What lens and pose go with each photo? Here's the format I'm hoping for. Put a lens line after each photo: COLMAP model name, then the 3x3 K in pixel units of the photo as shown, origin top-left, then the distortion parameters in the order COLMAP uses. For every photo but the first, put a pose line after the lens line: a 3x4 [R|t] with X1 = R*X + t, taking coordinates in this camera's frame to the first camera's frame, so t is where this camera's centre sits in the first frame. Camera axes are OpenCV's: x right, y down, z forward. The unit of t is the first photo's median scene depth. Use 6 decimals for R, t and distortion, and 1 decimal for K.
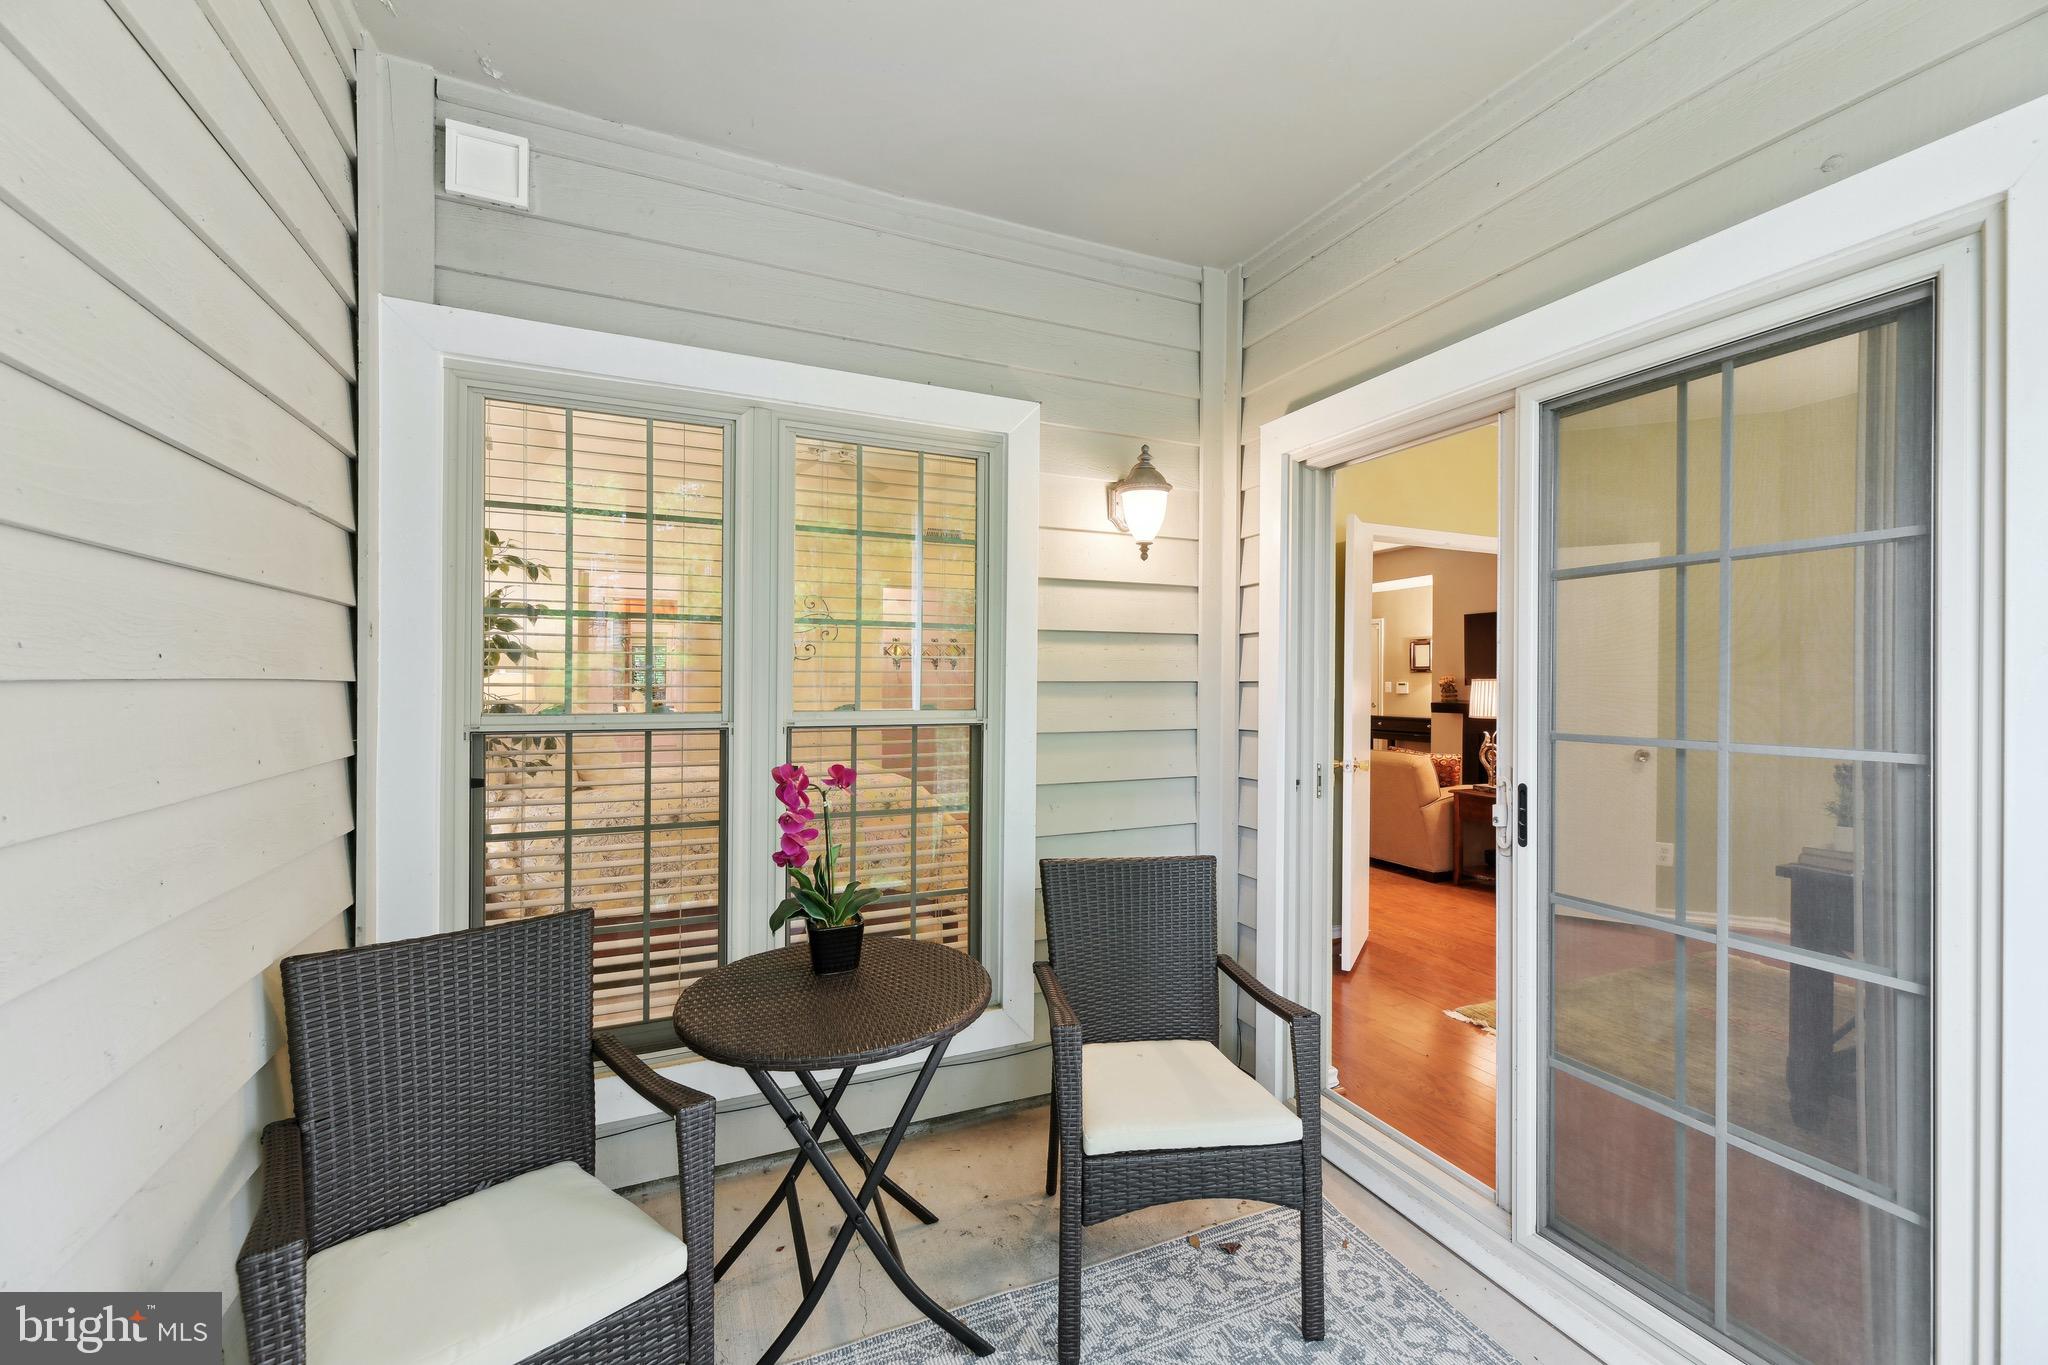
lens RADIAL K [[844.3, 0, 1029.2], [0, 844.3, 688.8], [0, 0, 1]] dist [0.001454, 0.000072]
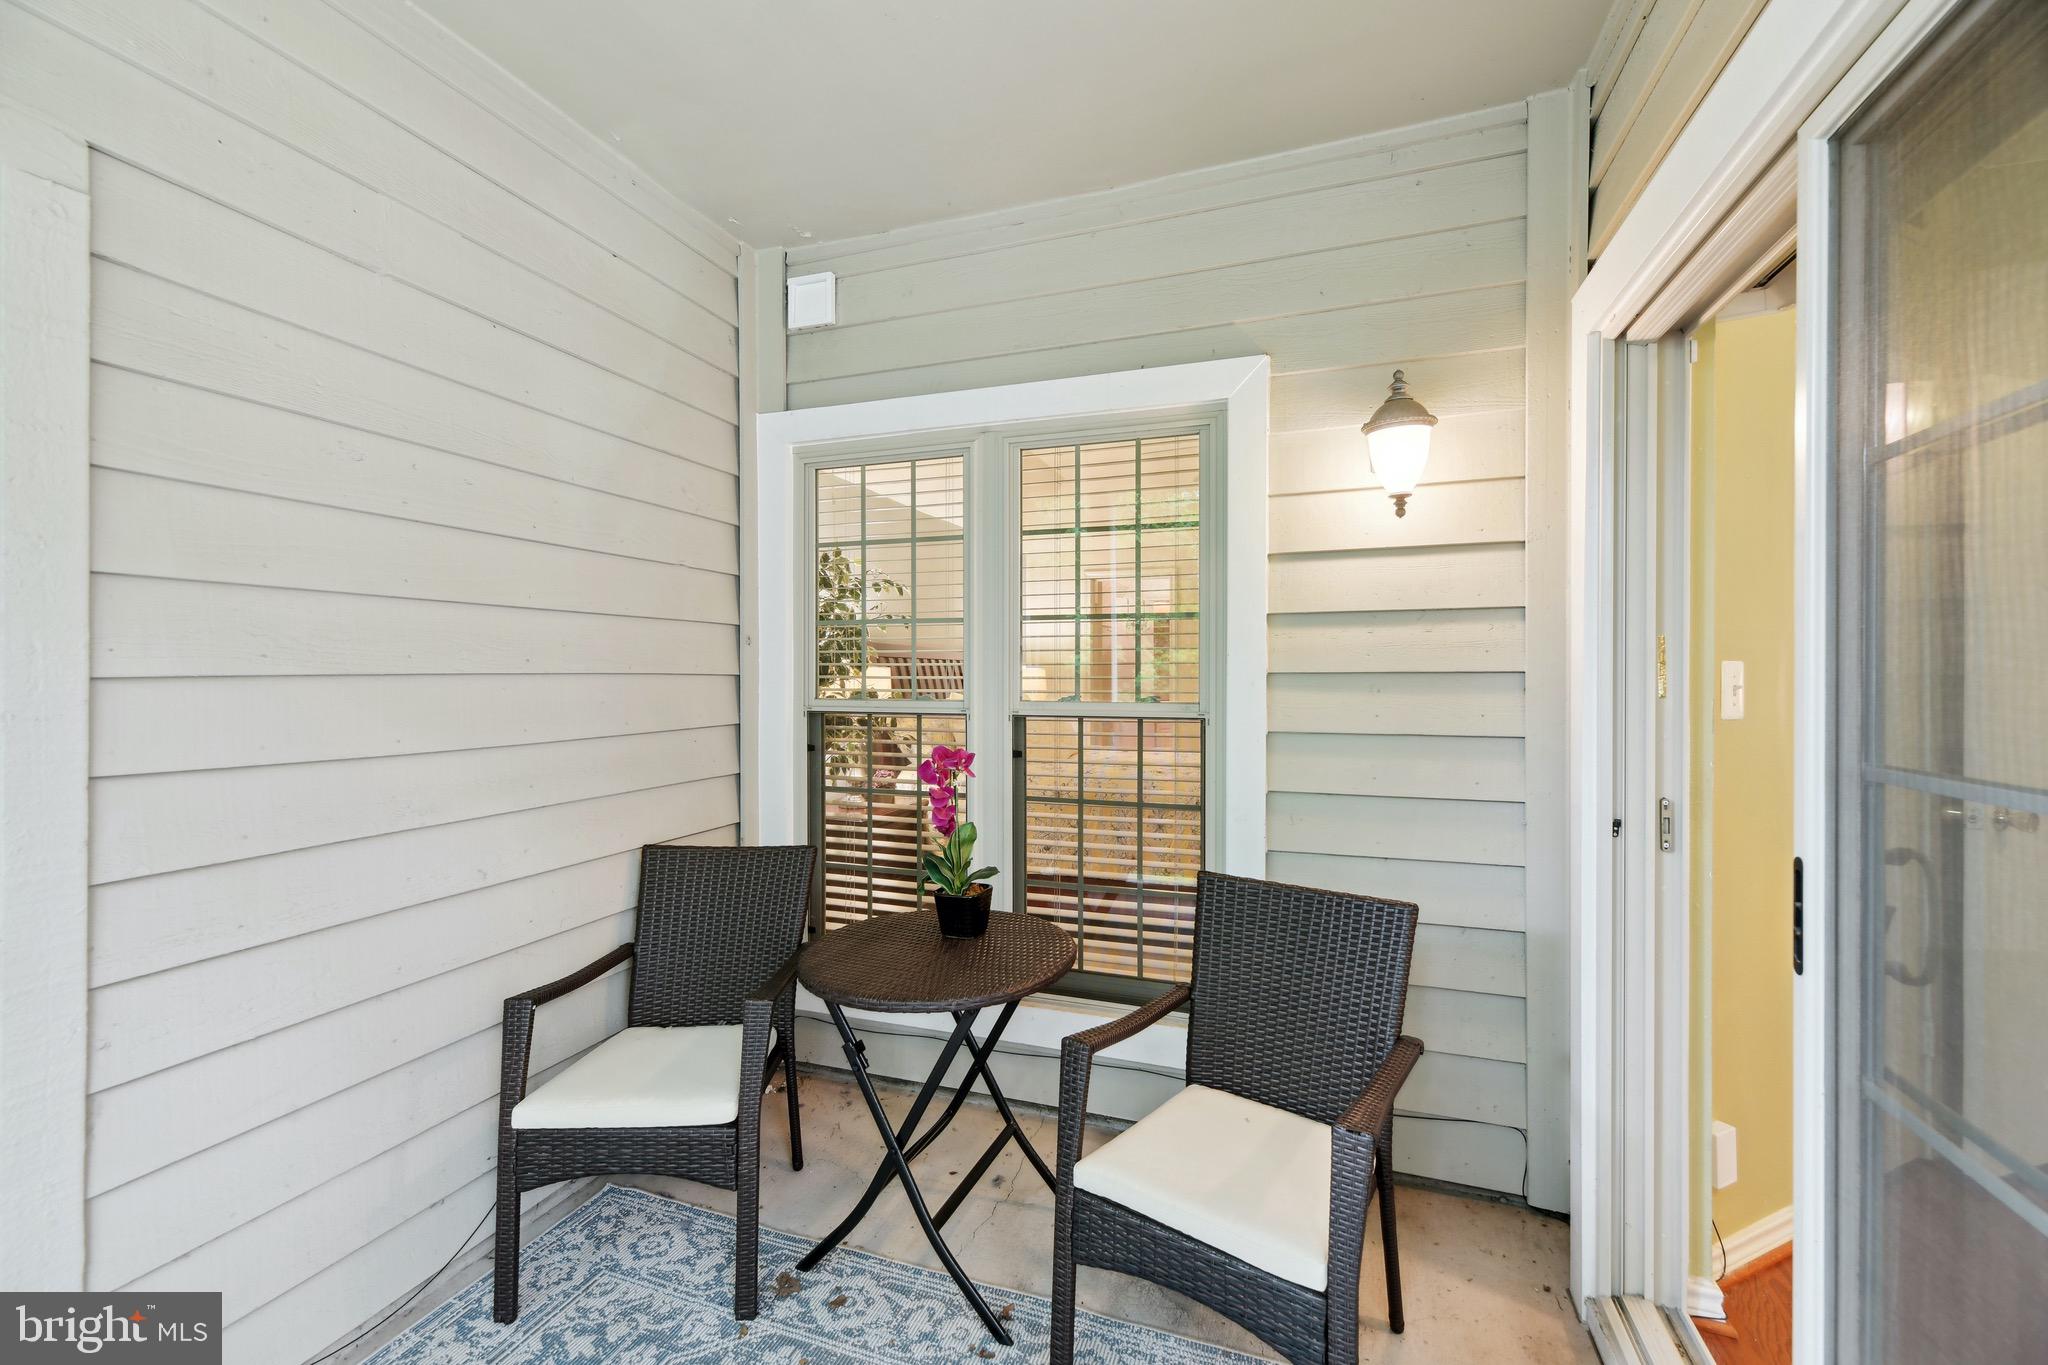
lens RADIAL K [[838.6, 0, 1024.0], [0, 838.6, 682.5], [0, 0, 1]] dist [0.001280, -0.000072]
pose [[0.715732, 0.002889, -0.698369, 0.446695], [-0.001987, 0.999996, 0.002101, 0.000304], [0.698372, -0.000116, 0.715735, 0.205549]]
